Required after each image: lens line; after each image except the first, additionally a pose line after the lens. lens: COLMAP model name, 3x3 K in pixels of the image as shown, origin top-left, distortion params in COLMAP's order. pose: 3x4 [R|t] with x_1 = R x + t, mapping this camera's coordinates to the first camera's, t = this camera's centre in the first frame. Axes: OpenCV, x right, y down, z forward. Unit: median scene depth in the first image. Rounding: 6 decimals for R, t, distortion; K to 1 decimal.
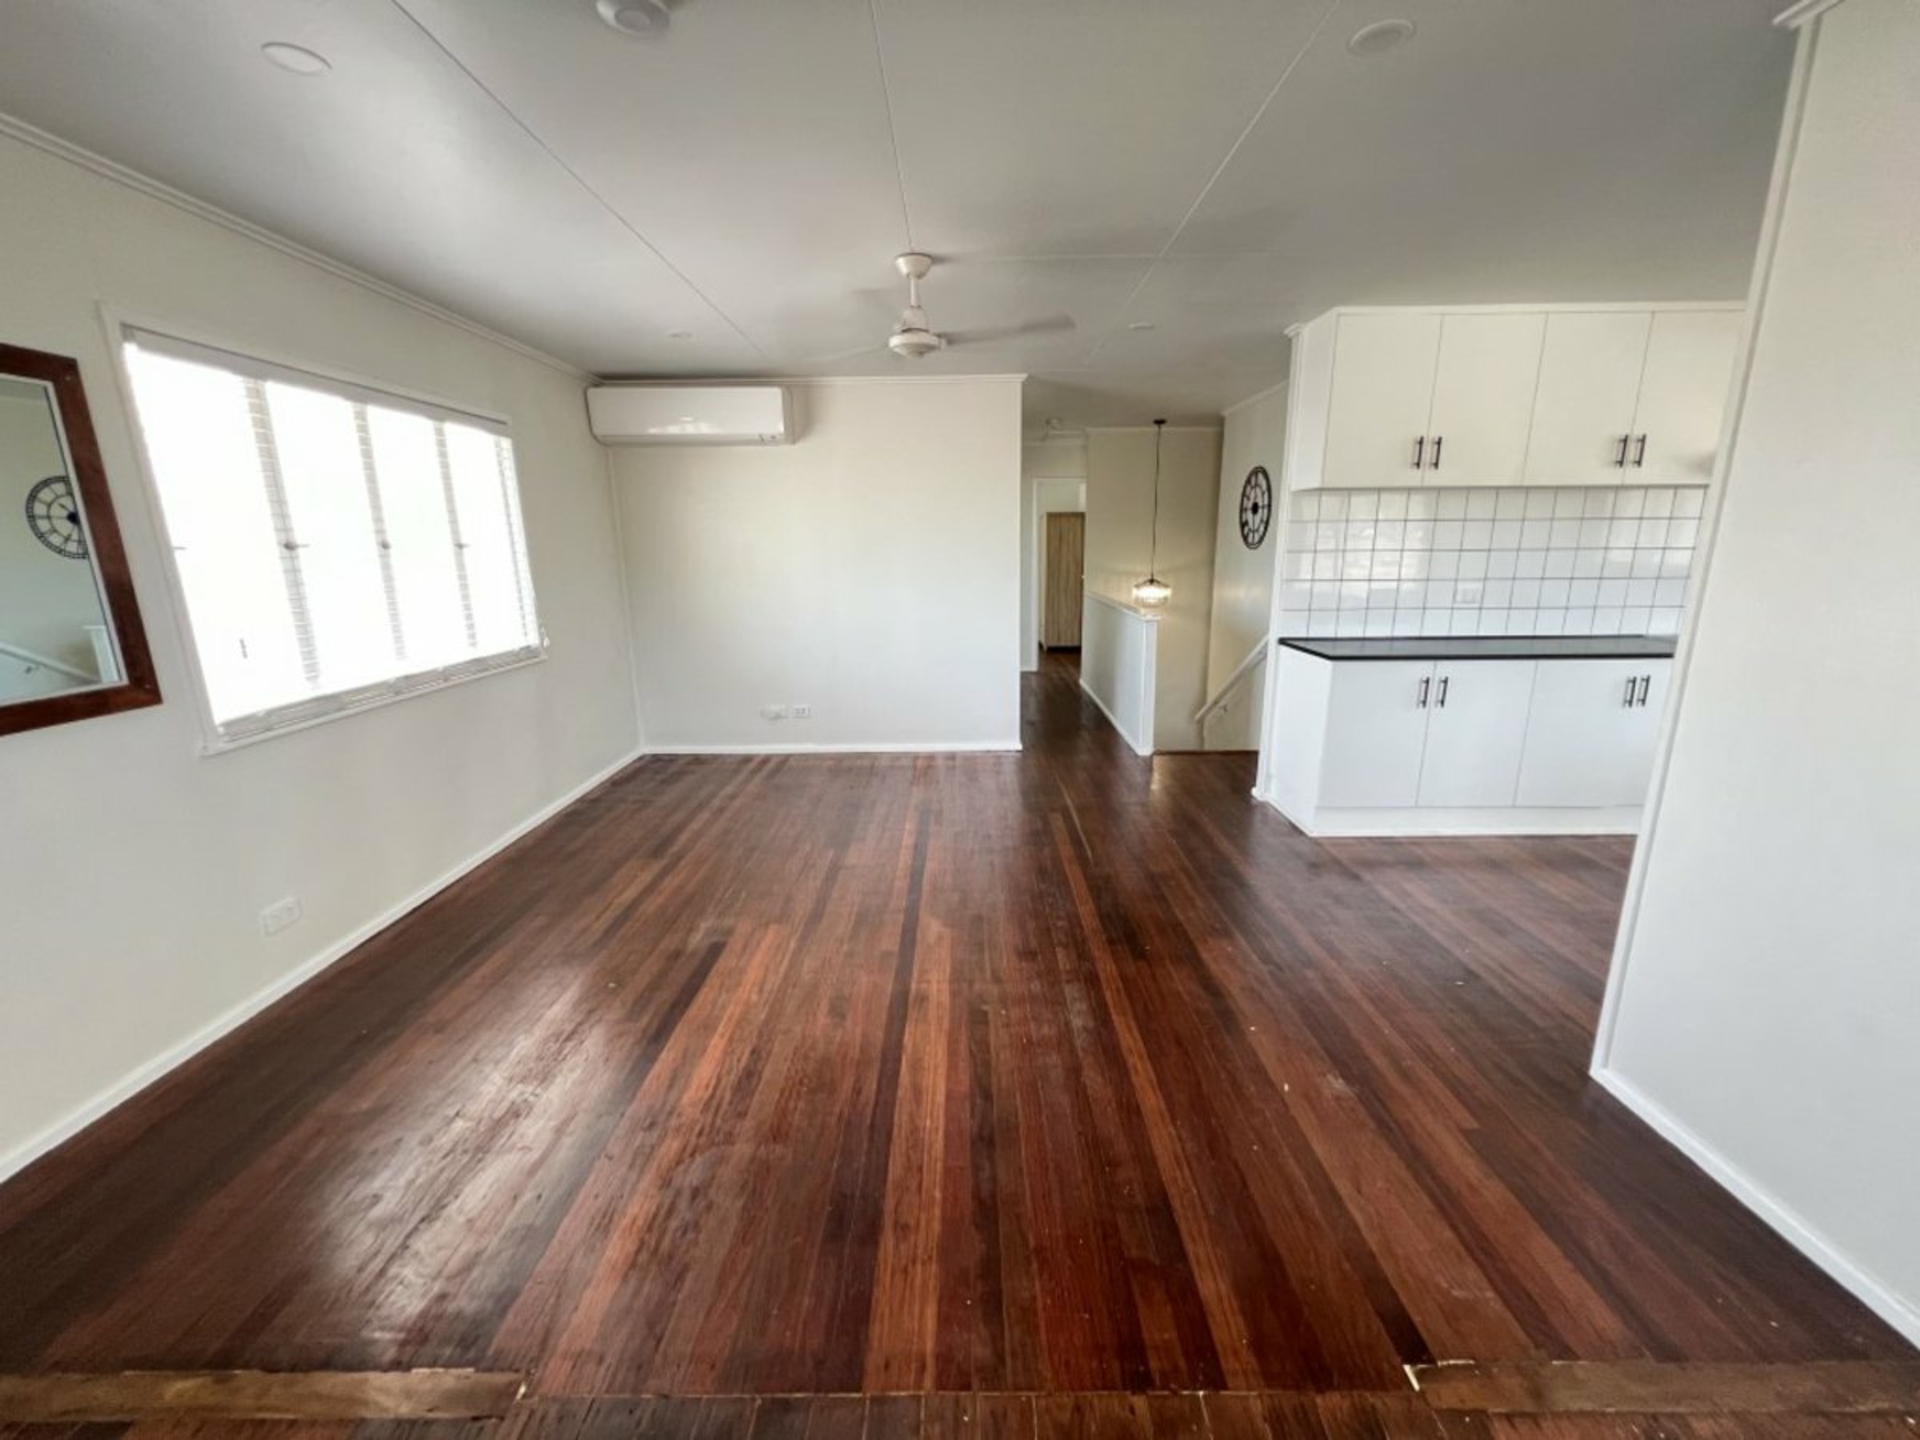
lens RADIAL K [[768.6, 0, 959.4], [0, 768.6, 719.6], [0, 0, 1]] dist [0.000545, 0.000263]
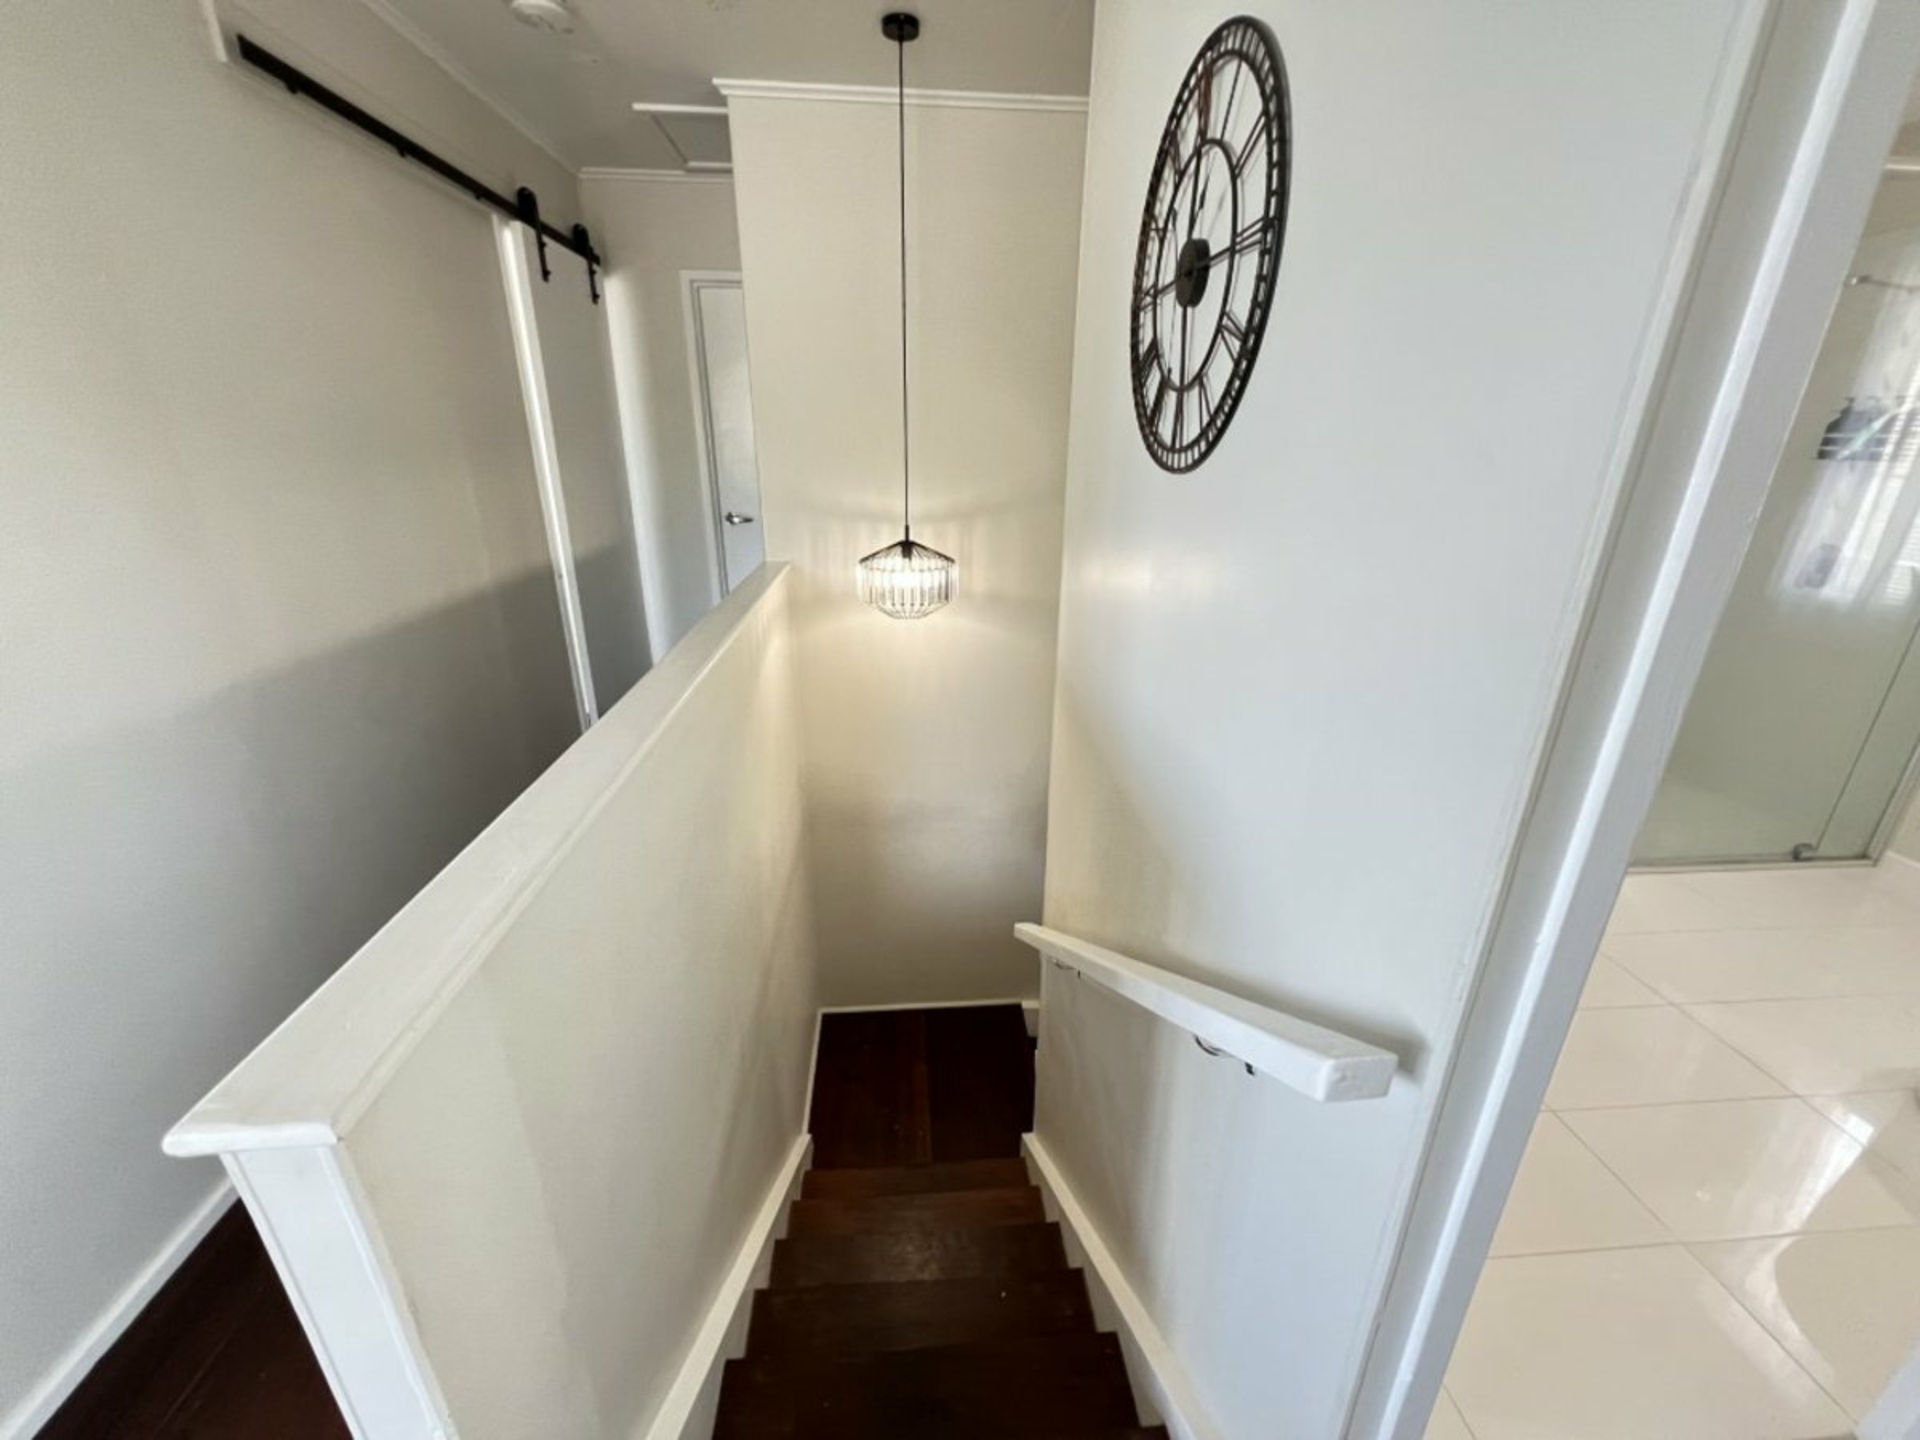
lens RADIAL K [[768.6, 0, 962.3], [0, 768.6, 719.8], [0, 0, 1]] dist [0.000545, 0.000263]
pose [[0.996313, -0.017270, 0.084033, 0.408414], [0.005389, 0.990194, 0.139598, -0.248296], [-0.085620, -0.138630, 0.986636, 1.056268]]
